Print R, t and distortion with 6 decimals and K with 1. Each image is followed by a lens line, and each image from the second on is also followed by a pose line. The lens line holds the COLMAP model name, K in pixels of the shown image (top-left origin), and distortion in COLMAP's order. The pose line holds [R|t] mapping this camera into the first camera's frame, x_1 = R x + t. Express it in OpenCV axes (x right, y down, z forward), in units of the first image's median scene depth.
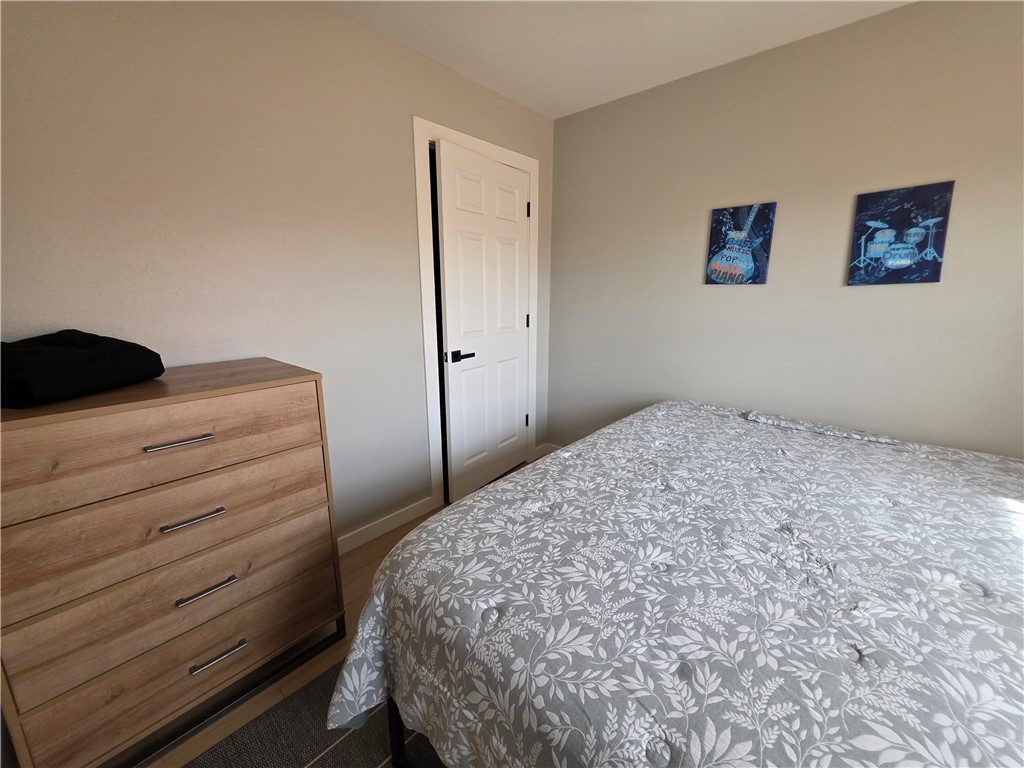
lens RADIAL K [[411.6, 0, 509.3], [0, 411.6, 380.0], [0, 0, 1]] dist [0.002856, -0.000919]
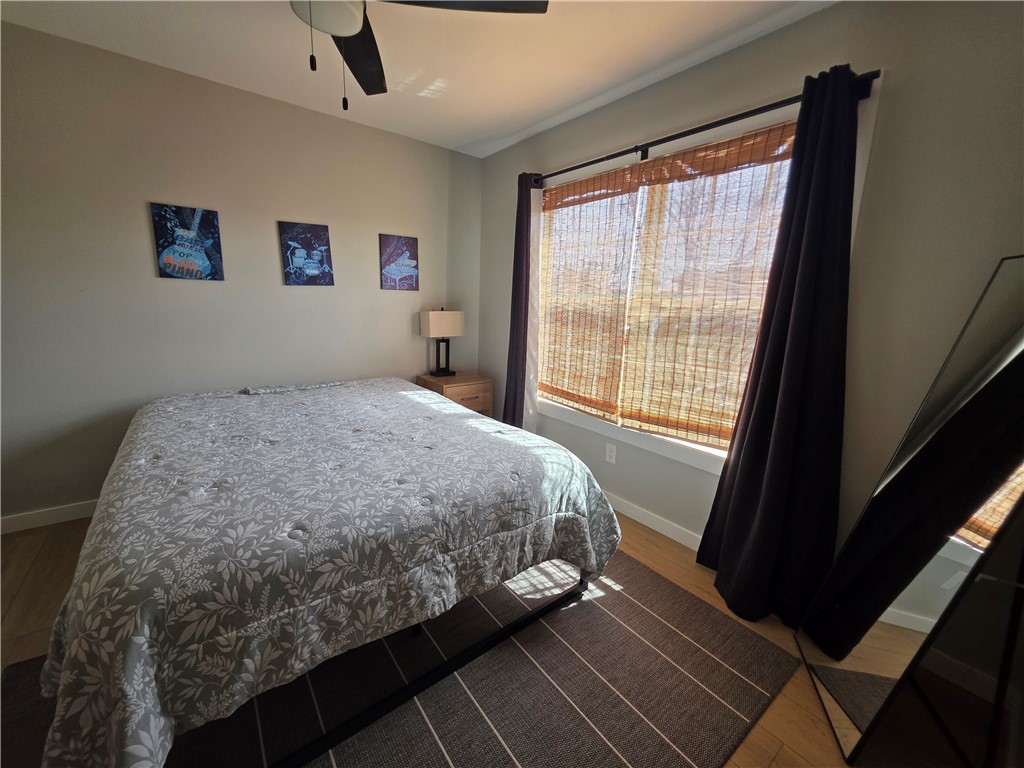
lens RADIAL K [[411.6, 0, 512.1], [0, 411.6, 385.0], [0, 0, 1]] dist [0.002856, -0.000919]
pose [[0.178279, -0.189217, 0.965616, -0.764708], [0.180216, 0.971016, 0.157003, 0.033184], [-0.967336, 0.146029, 0.207211, 0.018069]]
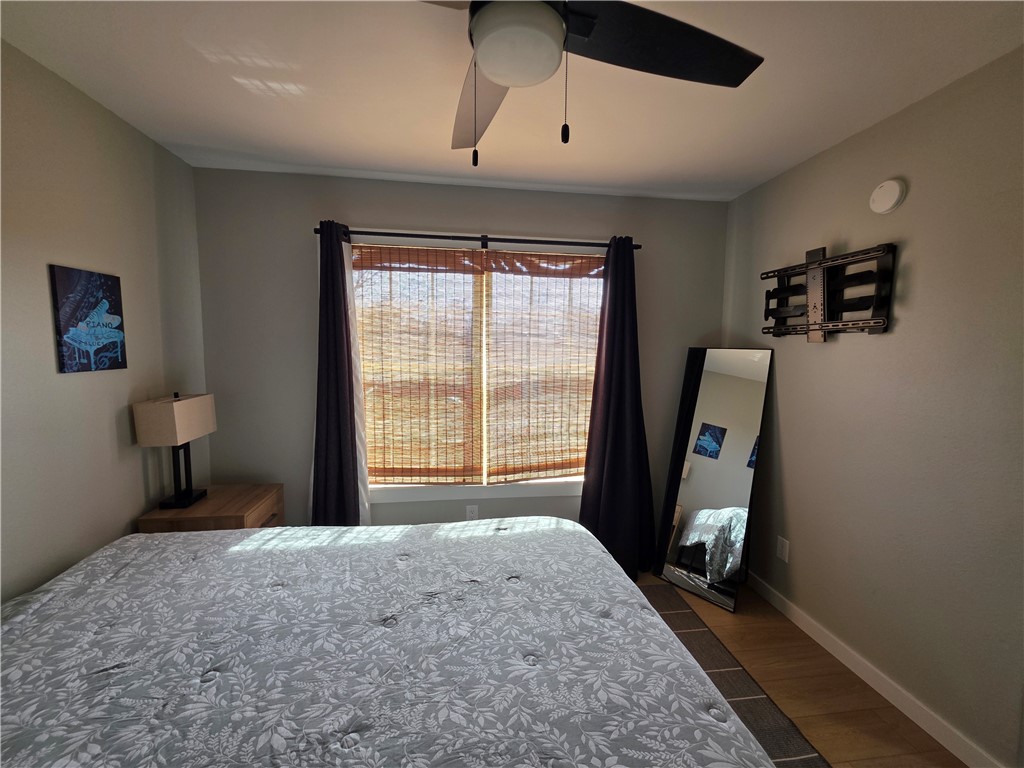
lens RADIAL K [[411.6, 0, 513.3], [0, 411.6, 385.1], [0, 0, 1]] dist [0.002856, -0.000919]
pose [[-0.764520, -0.071387, 0.640634, -0.189341], [0.127008, 0.957684, 0.258284, -0.420100], [-0.631963, 0.278829, -0.723102, 1.337115]]
